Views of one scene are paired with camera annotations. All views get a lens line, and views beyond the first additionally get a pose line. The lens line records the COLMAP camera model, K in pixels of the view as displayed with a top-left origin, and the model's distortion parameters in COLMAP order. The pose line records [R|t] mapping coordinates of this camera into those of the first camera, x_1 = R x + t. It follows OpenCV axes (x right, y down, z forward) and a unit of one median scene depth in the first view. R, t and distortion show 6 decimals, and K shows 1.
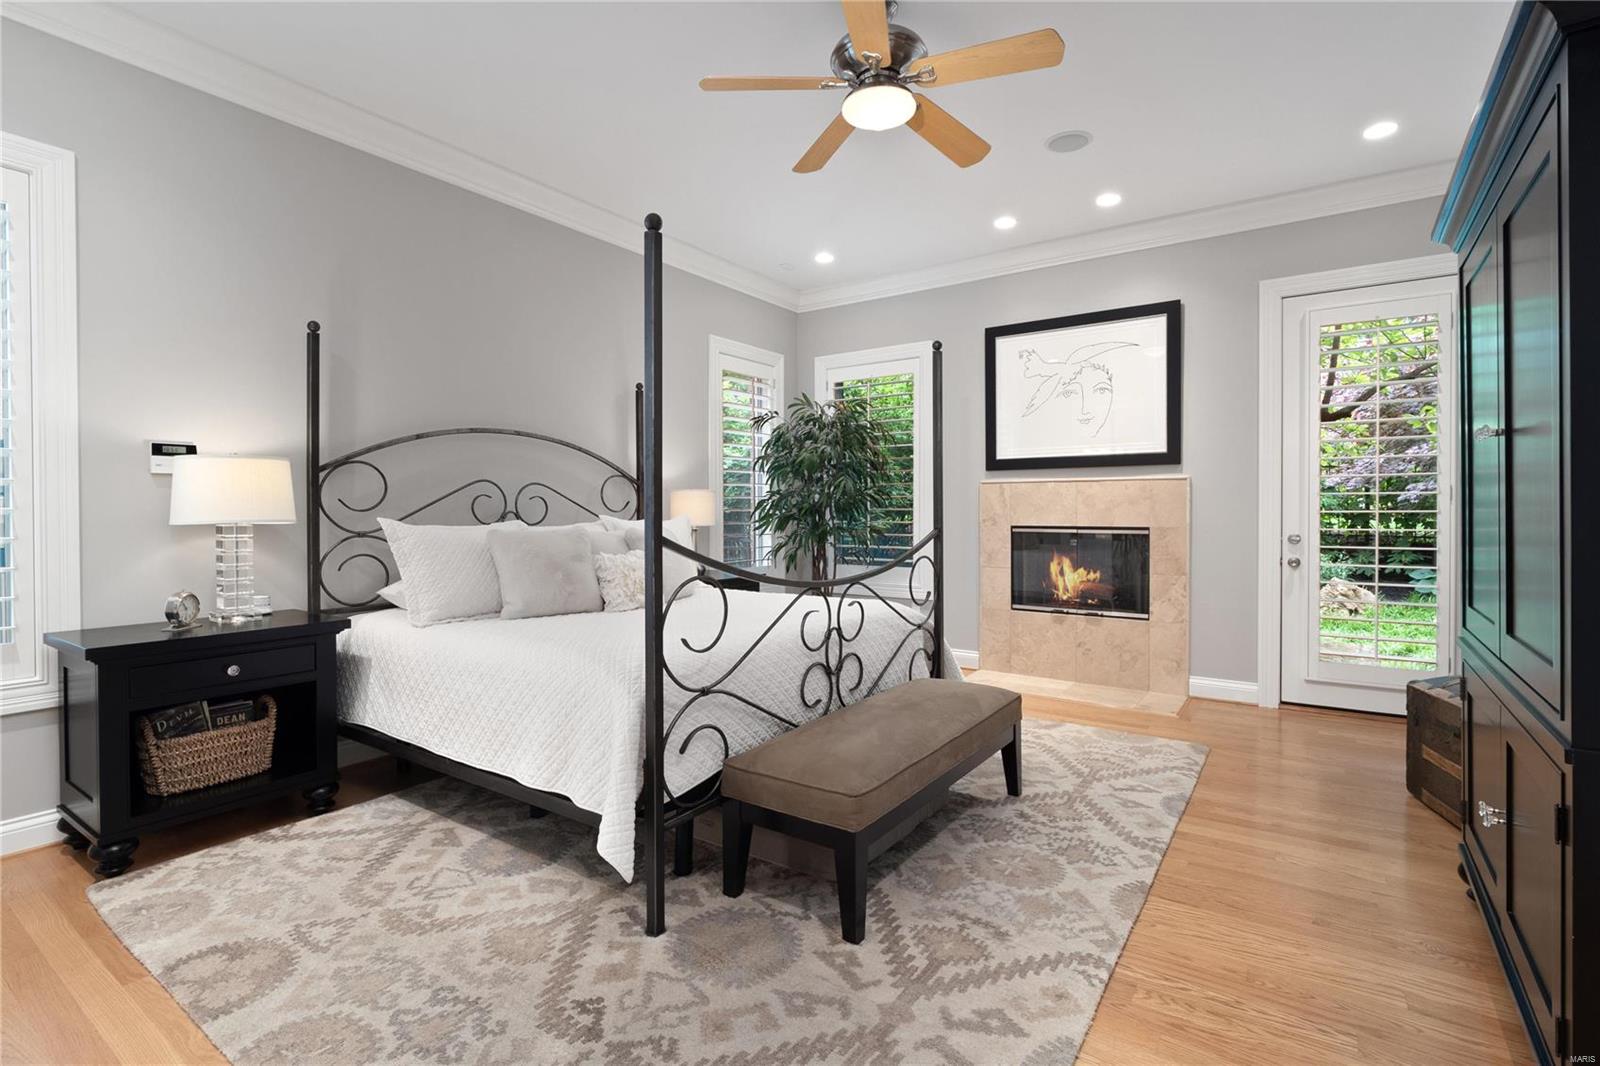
lens RADIAL K [[760.4, 0, 799.2], [0, 760.4, 523.3], [0, 0, 1]] dist [-0.010781, -0.001646]
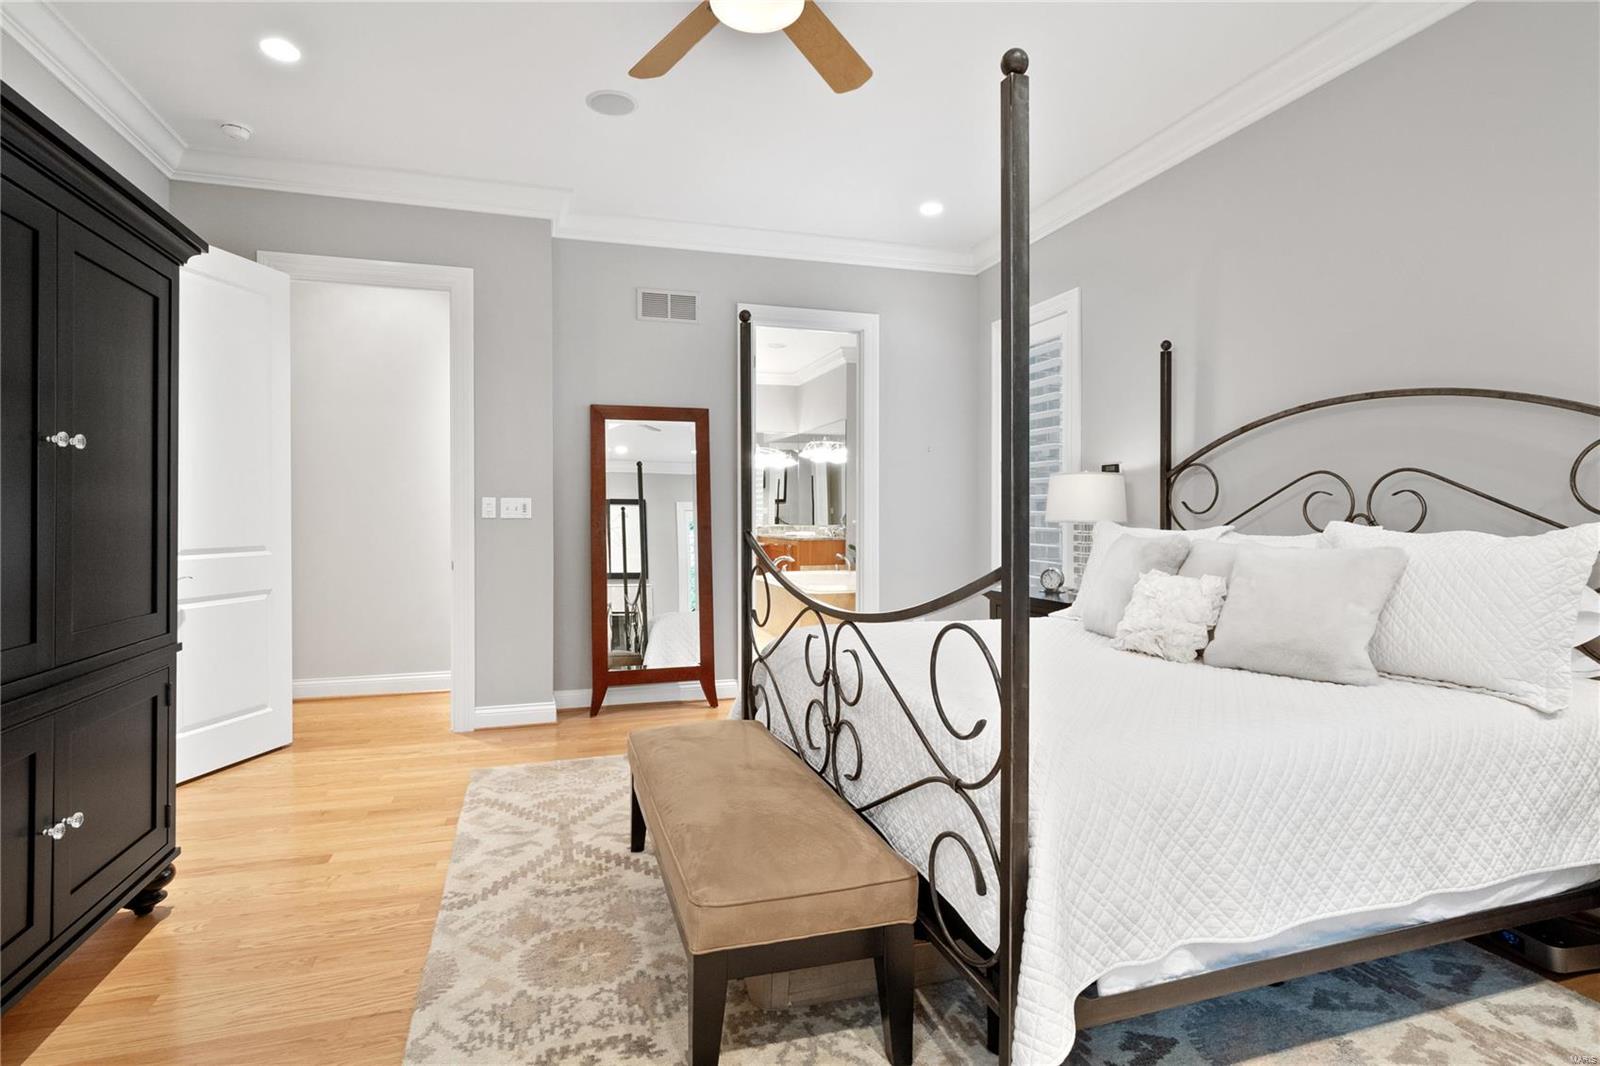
lens RADIAL K [[836.3, 0, 813.9], [0, 836.3, 499.0], [0, 0, 1]] dist [-0.005043, 0.001301]
pose [[-0.607588, -0.000804, -0.794252, 0.897708], [-0.010629, 0.999918, 0.007118, -0.051167], [0.794181, 0.012767, -0.607547, 1.846851]]
